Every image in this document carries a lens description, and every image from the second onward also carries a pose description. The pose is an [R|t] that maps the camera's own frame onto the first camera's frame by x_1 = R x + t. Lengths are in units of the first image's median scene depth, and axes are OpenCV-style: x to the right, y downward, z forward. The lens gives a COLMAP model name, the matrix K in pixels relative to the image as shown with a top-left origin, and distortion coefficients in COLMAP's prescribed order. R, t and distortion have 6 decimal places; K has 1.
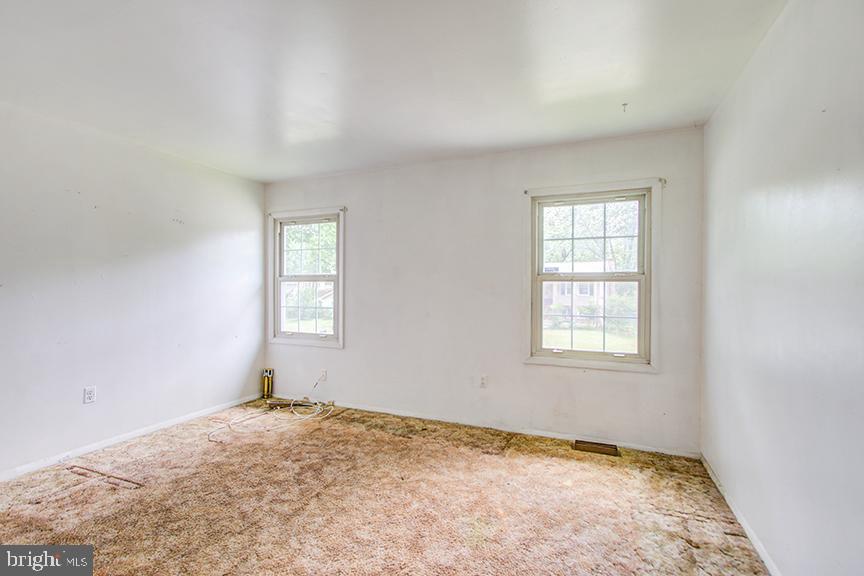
lens RADIAL K [[395.7, 0, 426.2], [0, 395.7, 288.4], [0, 0, 1]] dist [-0.000011, 0.000869]
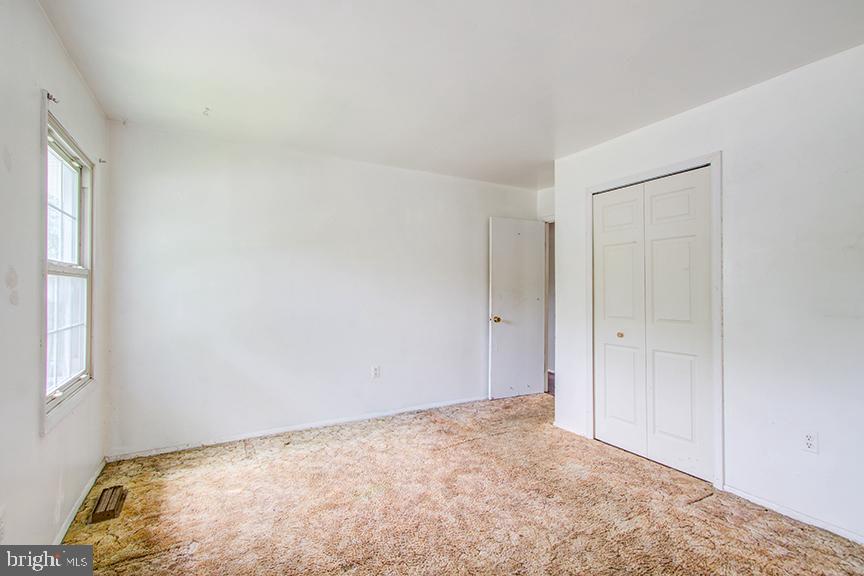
lens RADIAL K [[395.7, 0, 426.2], [0, 395.7, 288.4], [0, 0, 1]] dist [-0.000011, 0.000869]
pose [[-0.788786, -0.001112, 0.614667, -0.635474], [0.002301, 0.999986, 0.004763, 0.000682], [-0.614664, 0.005172, -0.788772, 1.582025]]
